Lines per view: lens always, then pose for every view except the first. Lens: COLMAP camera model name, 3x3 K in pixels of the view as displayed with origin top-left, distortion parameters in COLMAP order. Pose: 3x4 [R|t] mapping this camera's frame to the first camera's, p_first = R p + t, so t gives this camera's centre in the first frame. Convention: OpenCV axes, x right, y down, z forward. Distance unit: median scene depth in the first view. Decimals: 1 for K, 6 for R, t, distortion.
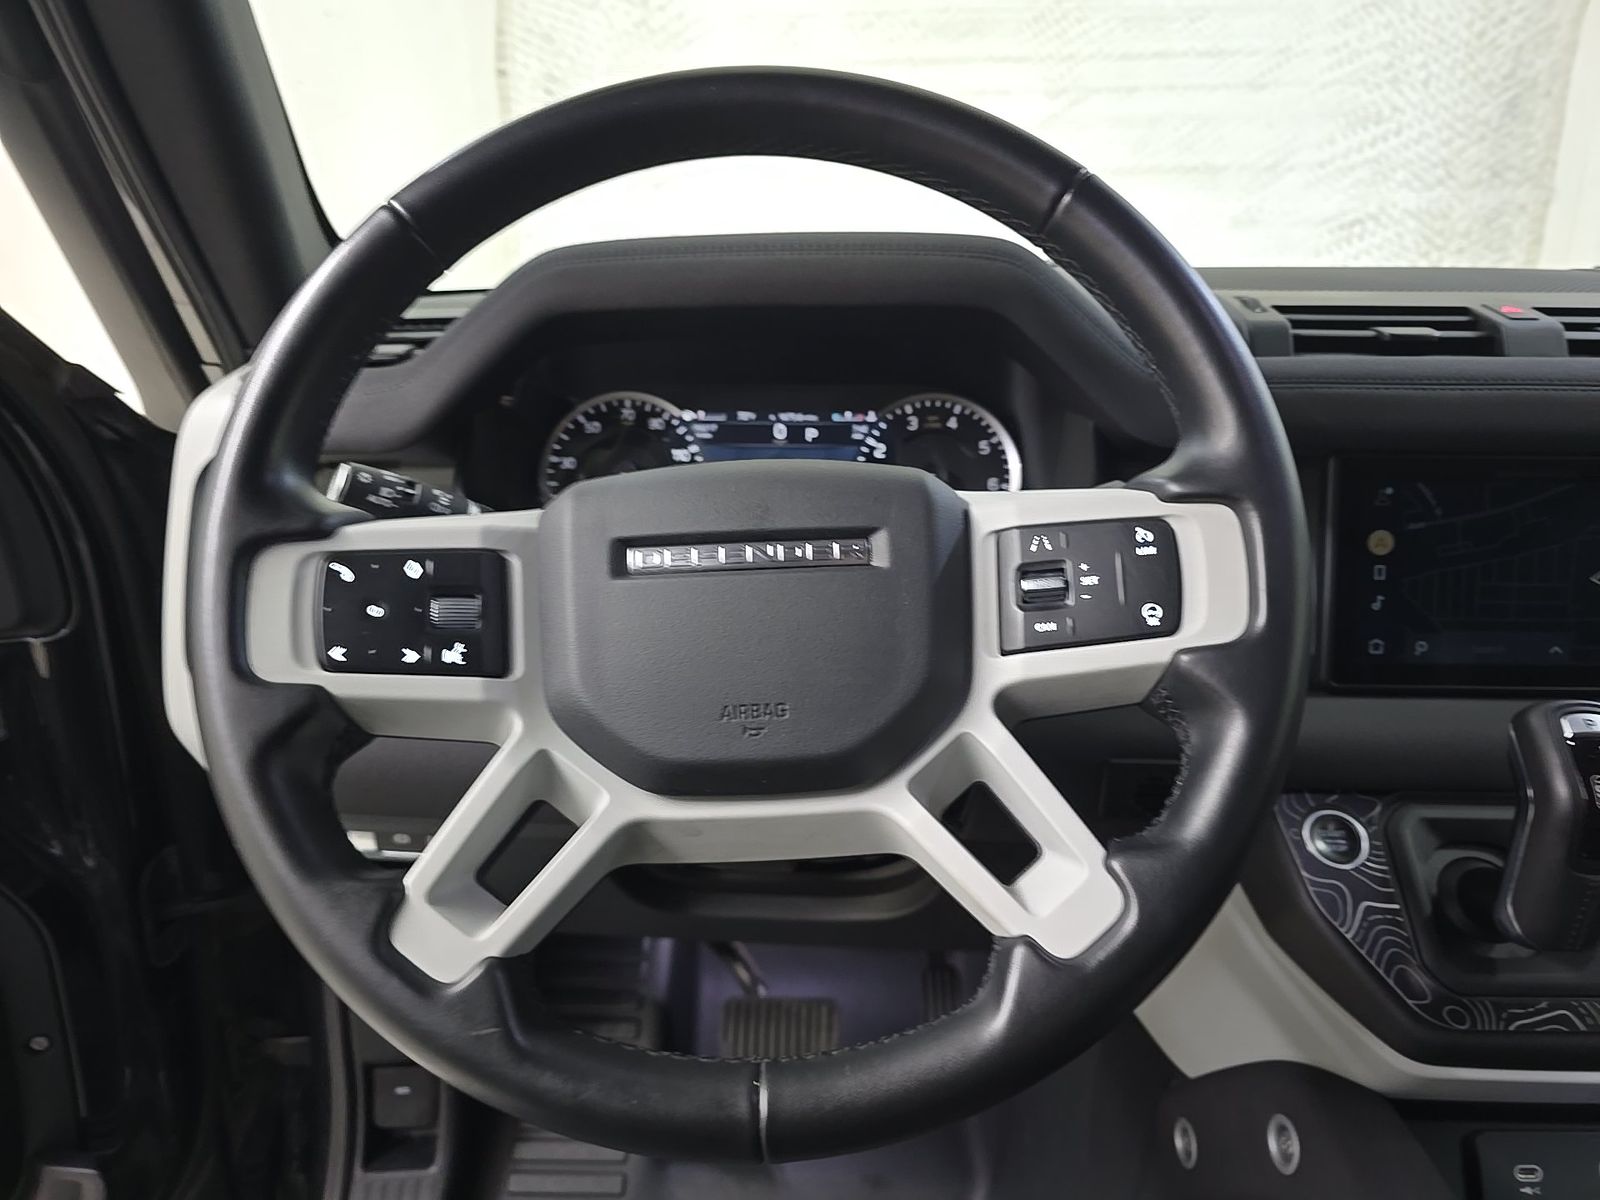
lens RADIAL K [[1058.9, 0, 801.4], [0, 1058.9, 590.2], [0, 0, 1]] dist [0.027185, -0.029317]
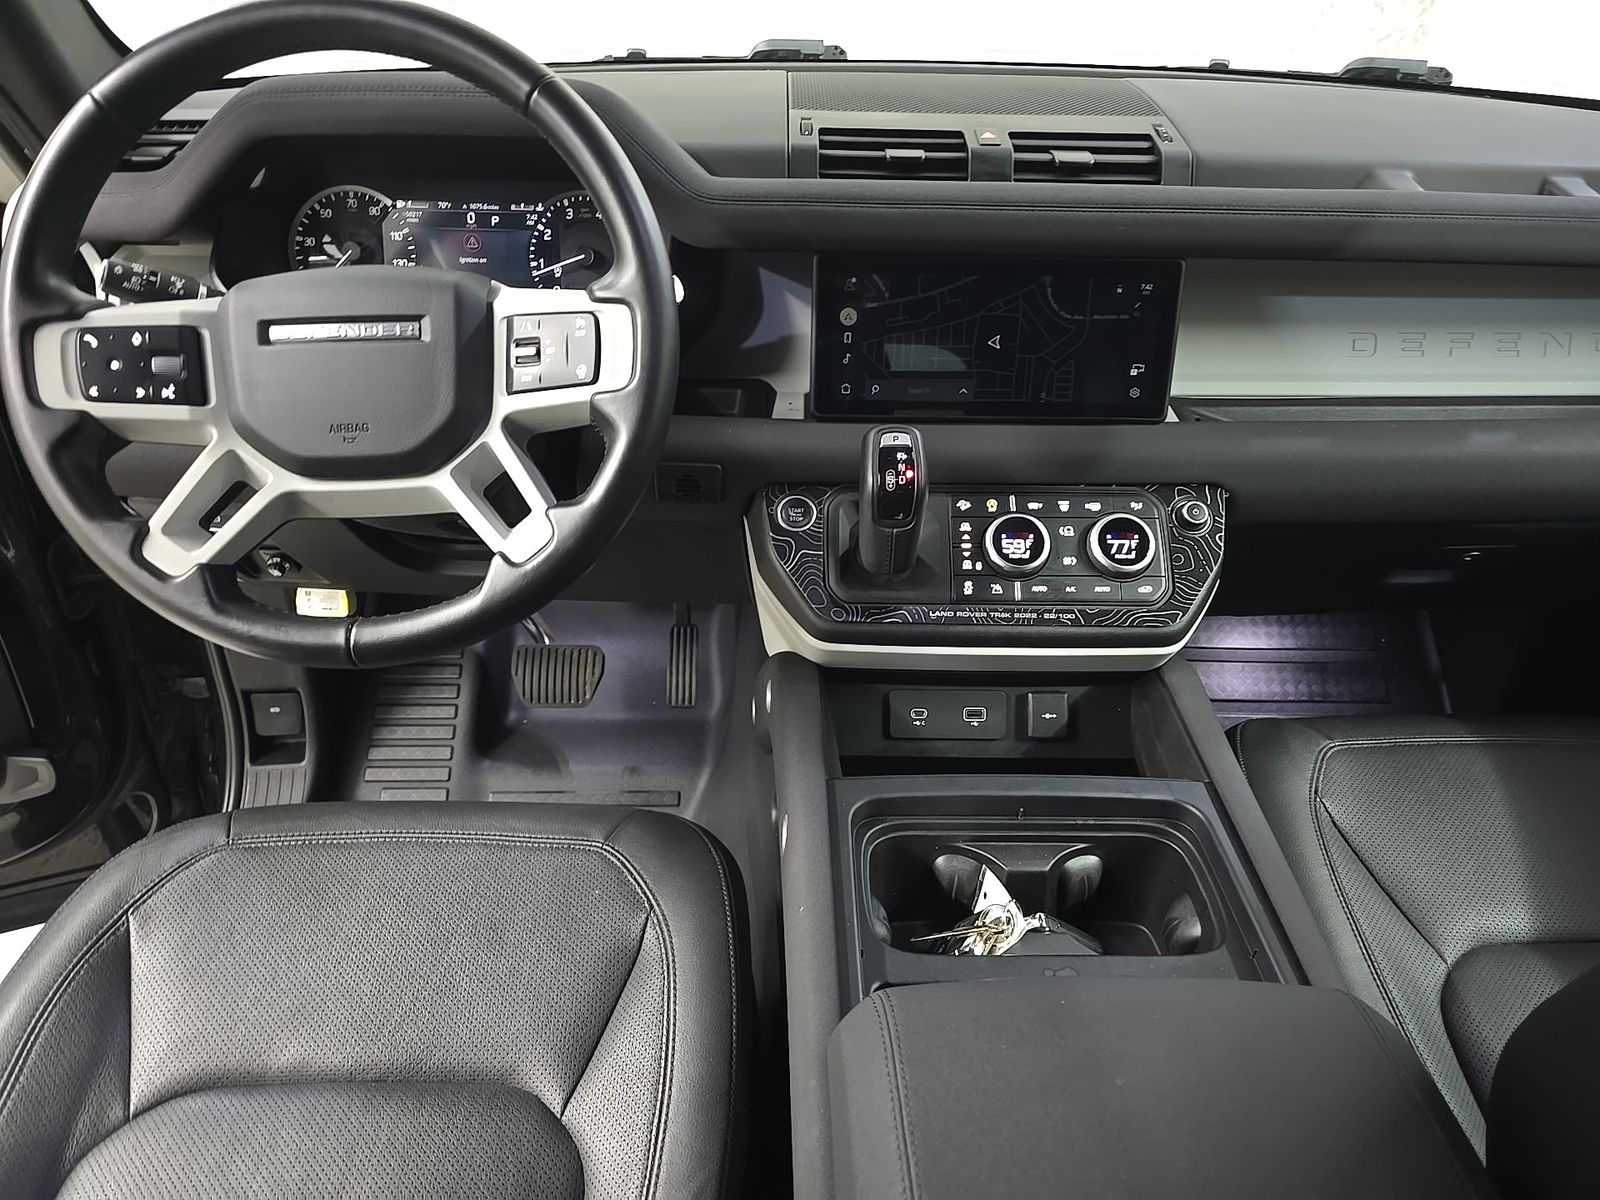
lens RADIAL K [[1058.9, 0, 801.4], [0, 1058.9, 590.2], [0, 0, 1]] dist [0.027185, -0.029317]
pose [[0.999432, -0.000562, 0.033683, 0.577412], [-0.007945, 0.967724, 0.251886, -0.063759], [-0.032737, -0.252010, 0.967171, -0.688903]]
